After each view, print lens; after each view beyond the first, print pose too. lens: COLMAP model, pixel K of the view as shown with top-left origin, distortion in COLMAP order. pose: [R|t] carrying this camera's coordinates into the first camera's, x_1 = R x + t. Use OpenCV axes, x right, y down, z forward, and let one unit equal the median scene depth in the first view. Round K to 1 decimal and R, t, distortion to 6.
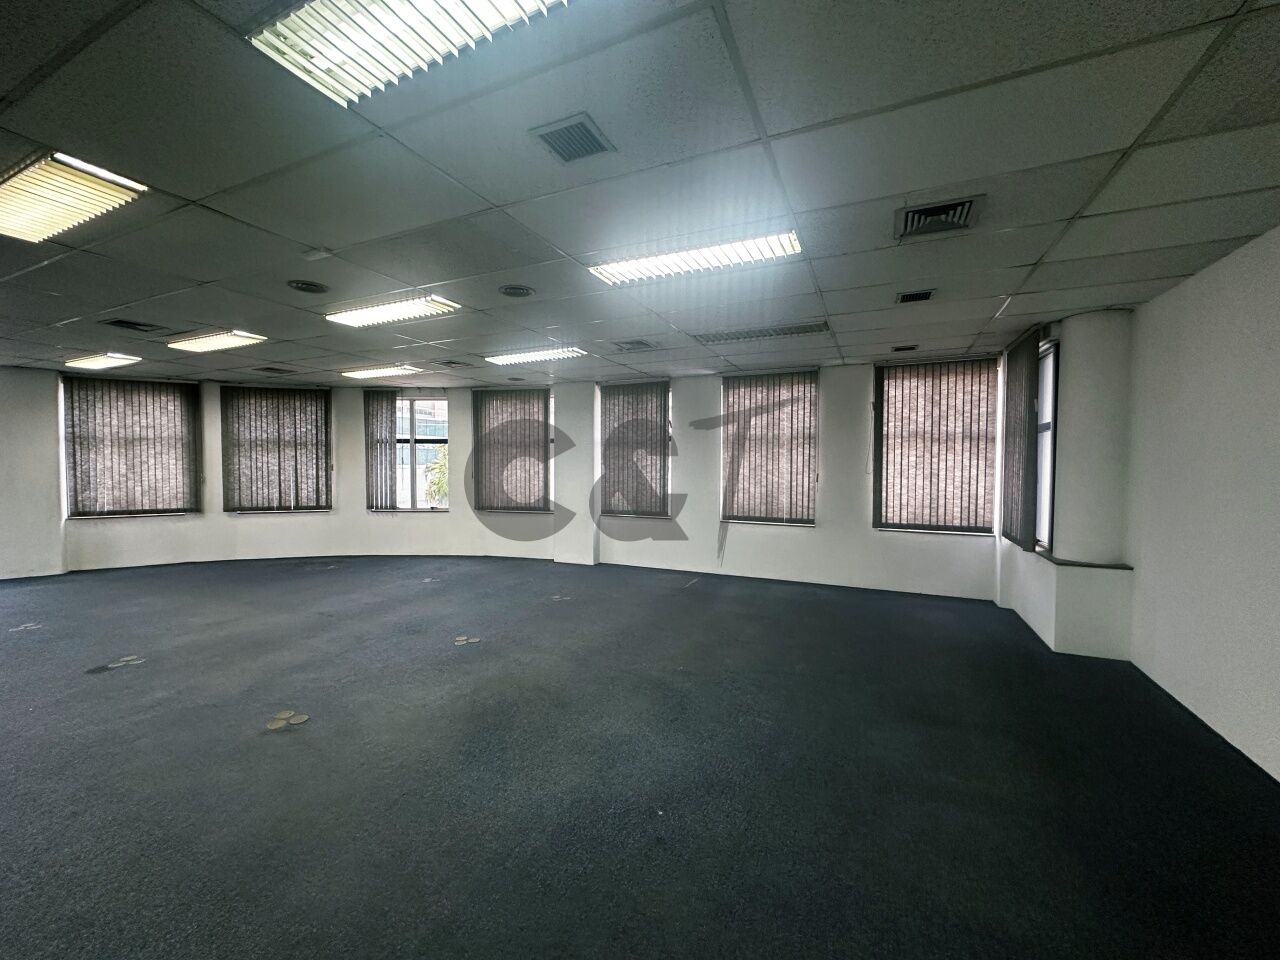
lens RADIAL K [[511.7, 0, 639.8], [0, 511.7, 475.7], [0, 0, 1]] dist [-0.000140, -0.000148]
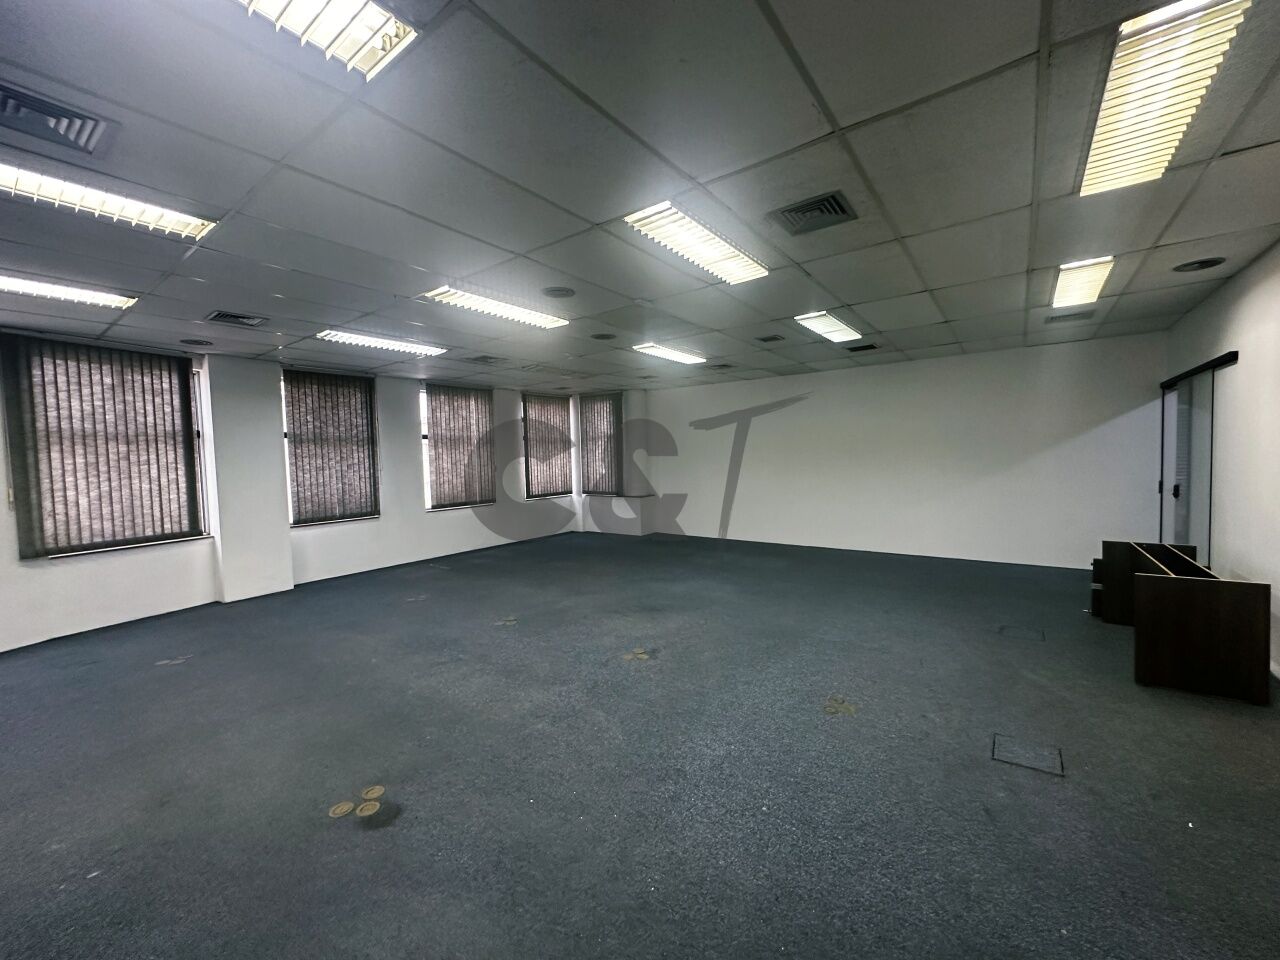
lens RADIAL K [[502.5, 0, 640.0], [0, 502.5, 480.0], [0, 0, 1]] dist [0.001250, 0.000089]
pose [[0.207251, -0.058949, 0.976510, -0.787745], [0.050720, 0.997488, 0.049450, -0.010074], [-0.976972, 0.039280, 0.209720, 0.294716]]
